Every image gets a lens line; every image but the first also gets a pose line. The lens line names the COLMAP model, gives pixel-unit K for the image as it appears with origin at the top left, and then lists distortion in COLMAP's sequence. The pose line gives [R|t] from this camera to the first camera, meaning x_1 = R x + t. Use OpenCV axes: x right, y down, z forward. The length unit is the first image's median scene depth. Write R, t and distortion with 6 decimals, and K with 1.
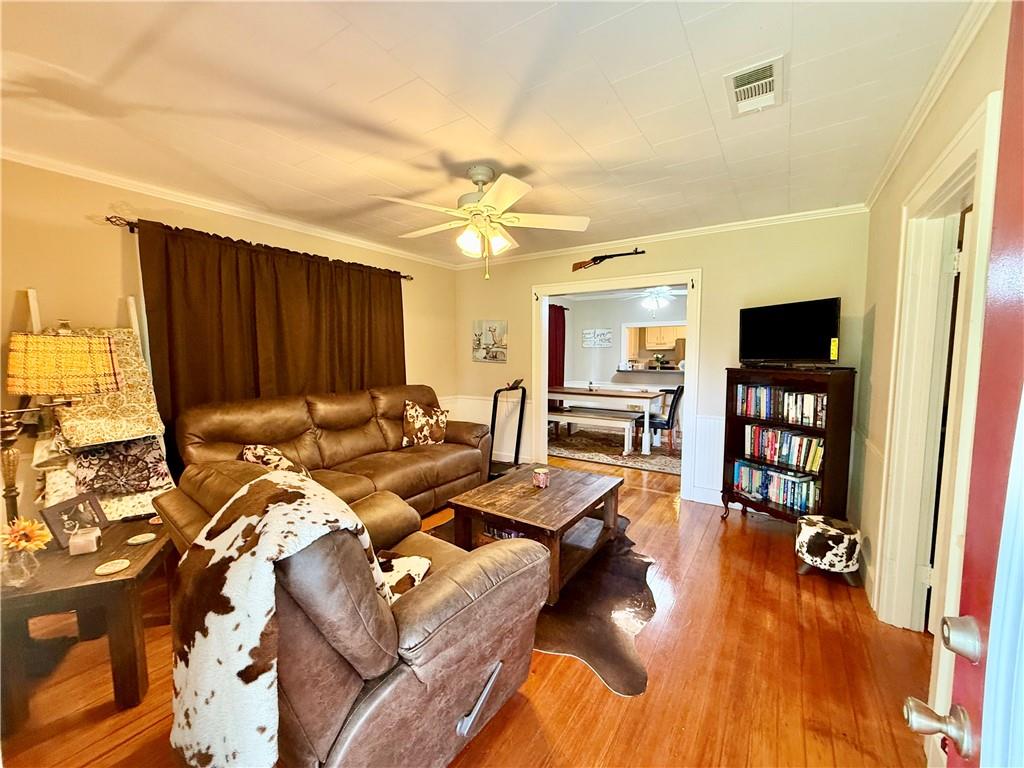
lens RADIAL K [[409.5, 0, 510.6], [0, 409.5, 386.8], [0, 0, 1]] dist [0.001570, 0.000205]
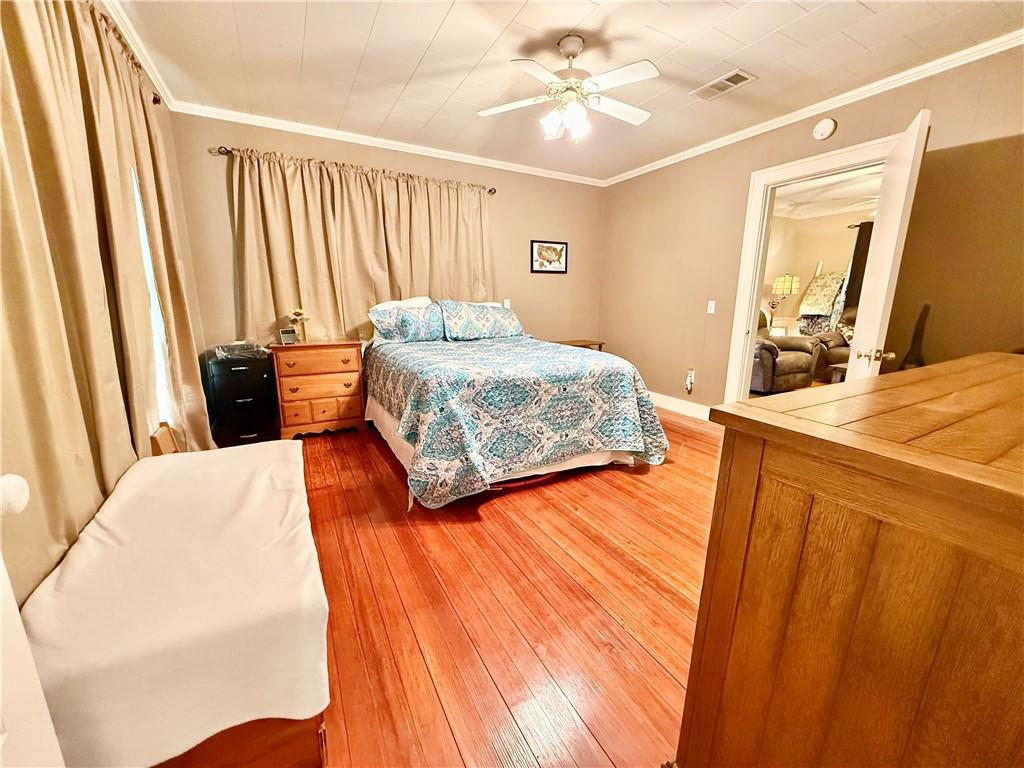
lens RADIAL K [[409.1, 0, 510.5], [0, 409.1, 386.4], [0, 0, 1]] dist [-0.000642, 0.000338]
pose [[-0.462580, 0.187734, -0.866473, 1.736563], [-0.077517, 0.965016, 0.250469, 0.044969], [0.883182, 0.183028, -0.431844, 0.337616]]
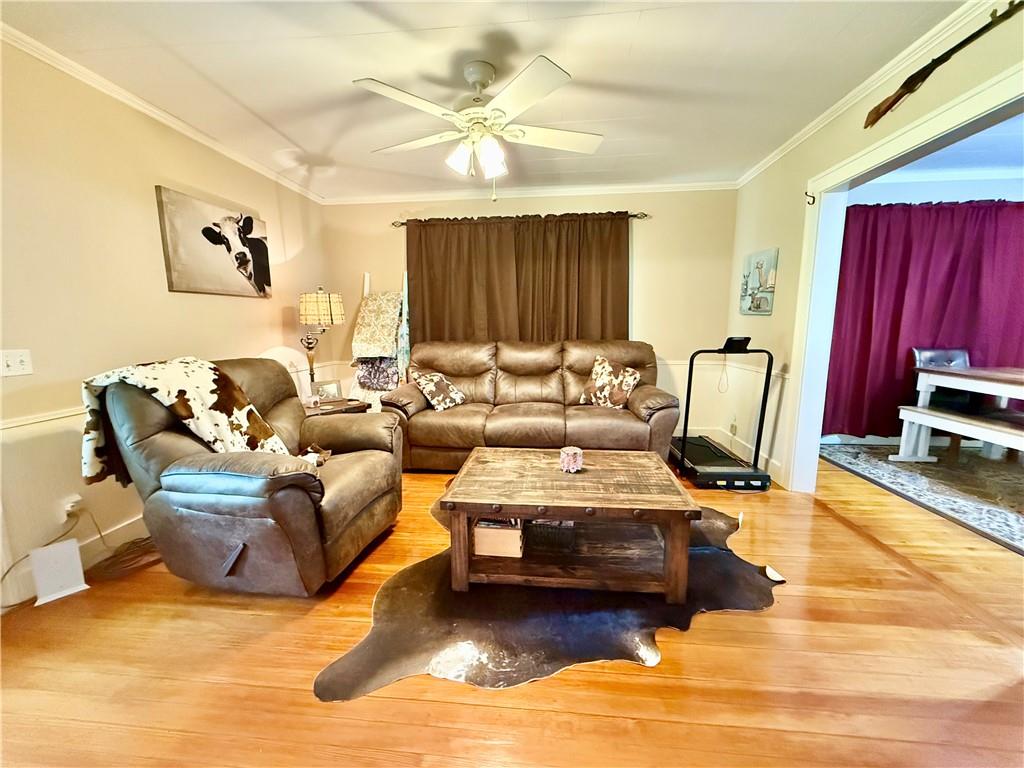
lens RADIAL K [[409.1, 0, 510.5], [0, 409.1, 386.4], [0, 0, 1]] dist [-0.000642, 0.000338]
pose [[0.470519, 0.130488, -0.872688, 0.576402], [-0.068126, 0.991425, 0.111511, 0.015513], [0.879756, 0.006985, 0.475374, 0.489893]]
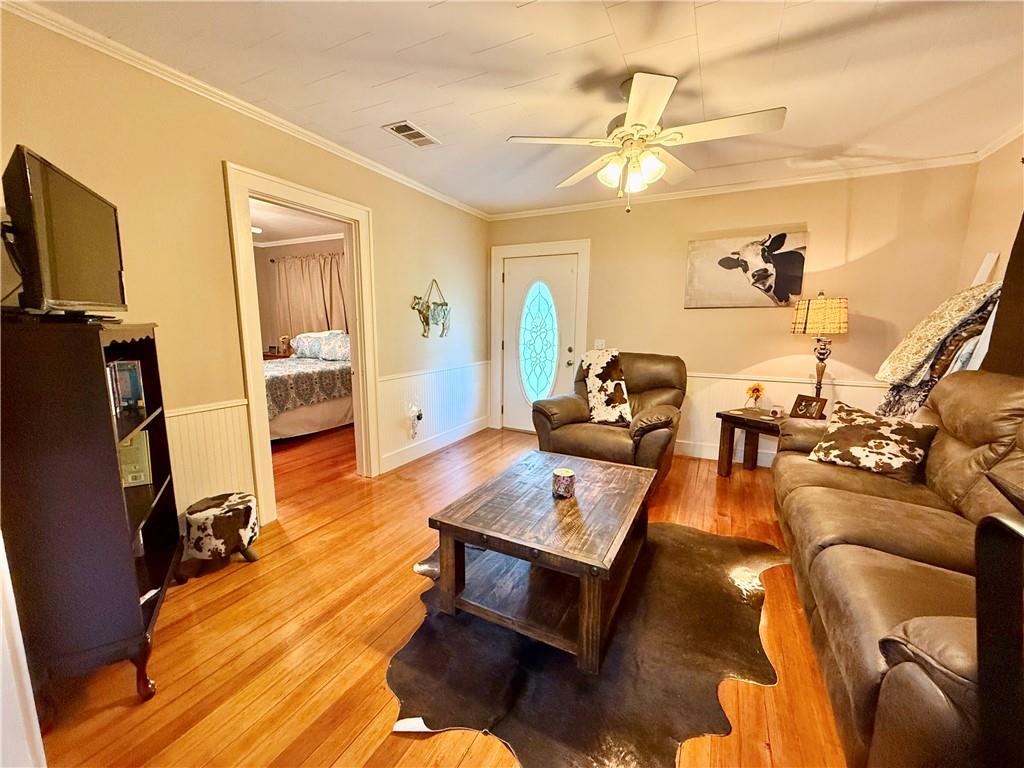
lens RADIAL K [[409.1, 0, 510.5], [0, 409.1, 386.4], [0, 0, 1]] dist [-0.000642, 0.000338]
pose [[-0.993278, 0.010507, -0.115276, 0.215090], [-0.017102, 0.971622, 0.235918, -0.085901], [0.114483, 0.236304, -0.964912, 1.435863]]
